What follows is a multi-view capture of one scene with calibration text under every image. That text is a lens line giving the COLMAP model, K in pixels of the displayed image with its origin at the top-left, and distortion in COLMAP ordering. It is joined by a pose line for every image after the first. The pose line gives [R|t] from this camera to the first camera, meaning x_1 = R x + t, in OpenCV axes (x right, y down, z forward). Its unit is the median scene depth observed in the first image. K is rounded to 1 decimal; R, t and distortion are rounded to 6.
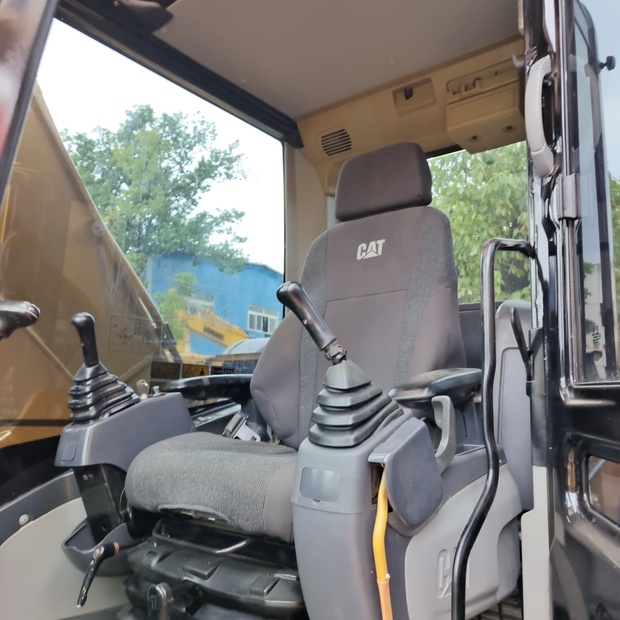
lens RADIAL K [[558.4, 0, 326.7], [0, 558.4, 310.8], [0, 0, 1]] dist [0.024504, 0.014599]
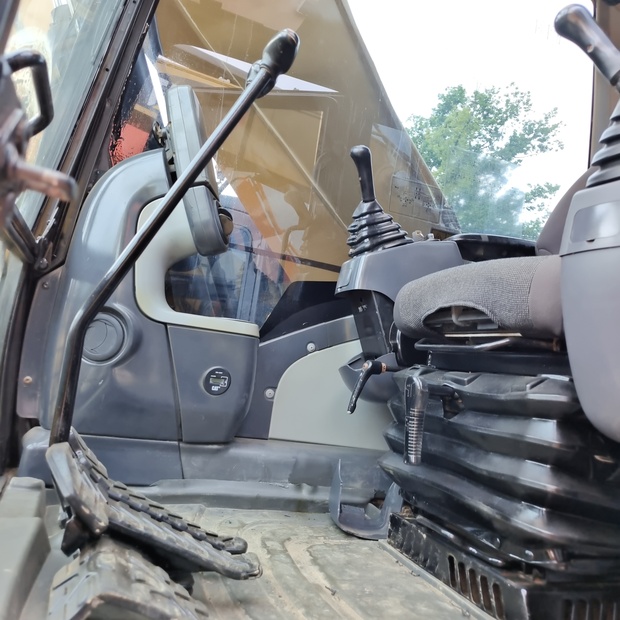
lens RADIAL K [[566.3, 0, 321.4], [0, 566.3, 300.5], [0, 0, 1]] dist [0.028551, 0.010930]
pose [[0.858829, 0.030324, -0.511364, 0.044198], [-0.023427, 0.999527, 0.019926, 0.263021], [0.511726, -0.005133, 0.859133, 0.064871]]
